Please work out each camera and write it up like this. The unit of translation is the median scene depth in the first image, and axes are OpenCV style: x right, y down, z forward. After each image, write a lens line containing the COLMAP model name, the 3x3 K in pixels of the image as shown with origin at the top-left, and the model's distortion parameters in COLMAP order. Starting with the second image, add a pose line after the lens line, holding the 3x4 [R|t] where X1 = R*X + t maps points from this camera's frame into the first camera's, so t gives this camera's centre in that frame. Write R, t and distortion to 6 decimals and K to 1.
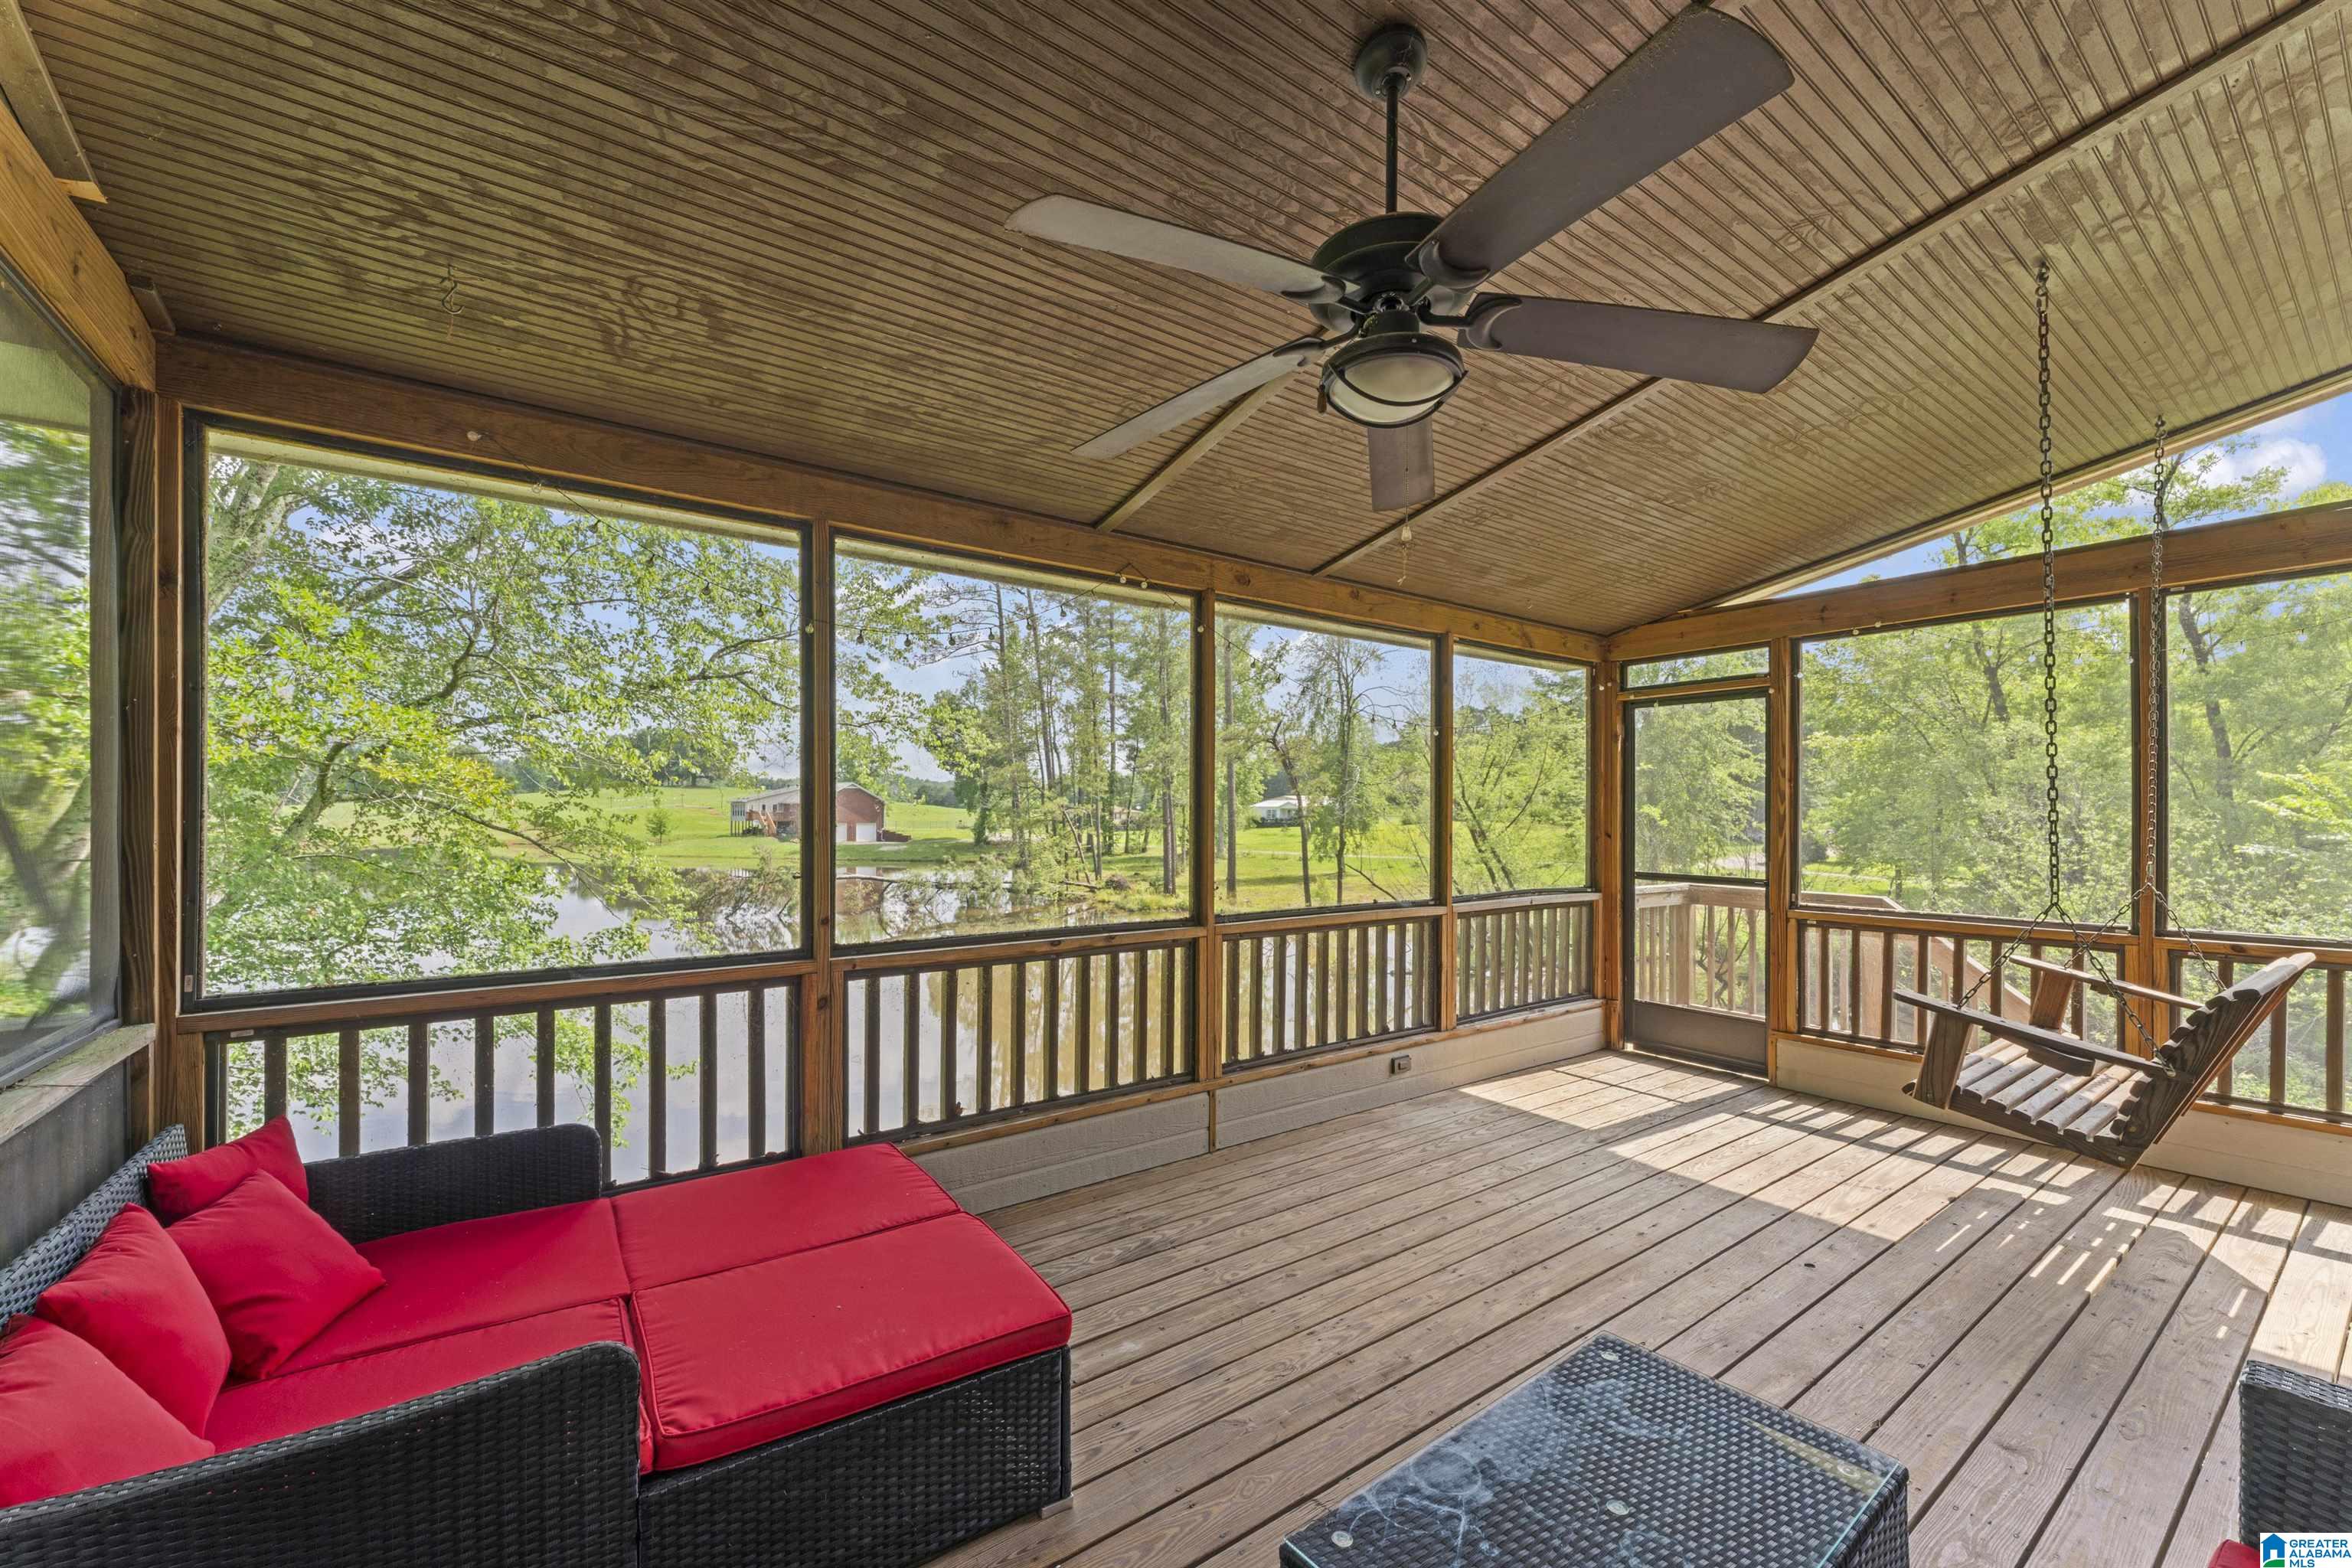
lens RADIAL K [[944.6, 0, 1187.7], [0, 944.6, 803.1], [0, 0, 1]] dist [0.000497, 0.000229]
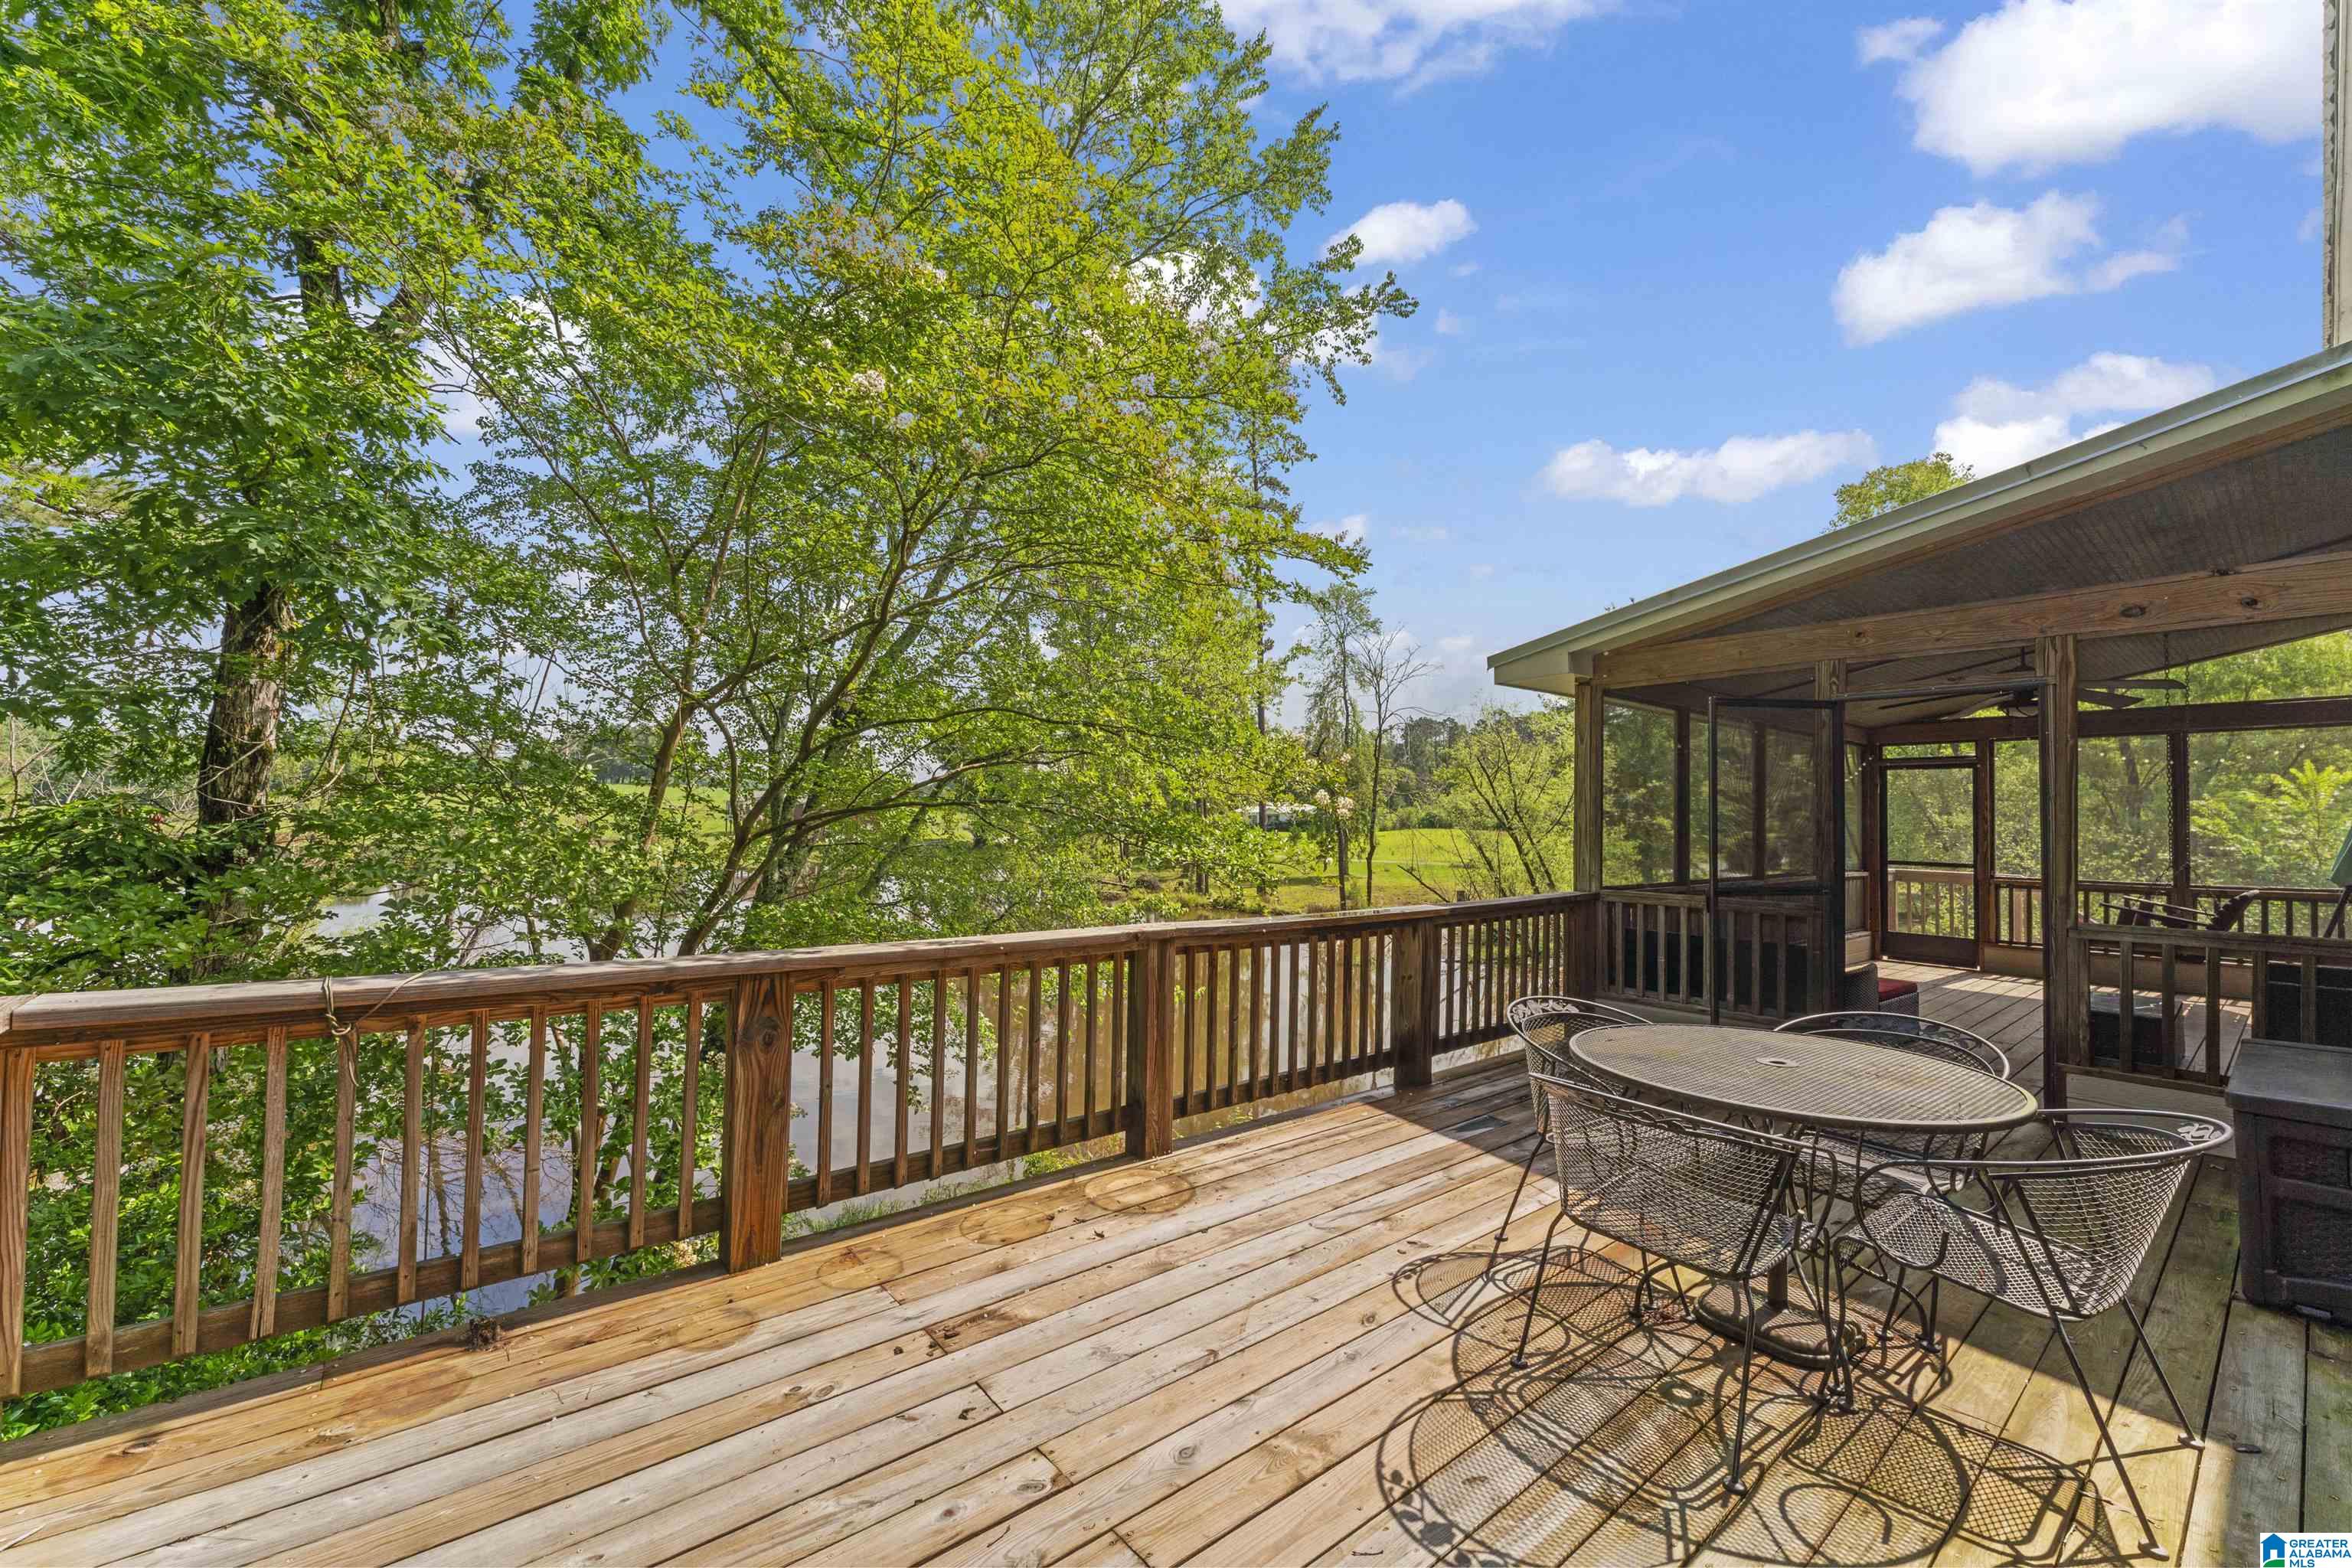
lens RADIAL K [[944.6, 0, 1175.2], [0, 944.6, 795.0], [0, 0, 1]] dist [0.000497, 0.000229]
pose [[0.998262, 0.011948, 0.057706, -0.261152], [-0.011232, 0.999856, -0.012712, -0.003790], [-0.057850, 0.012042, 0.998253, -0.191770]]
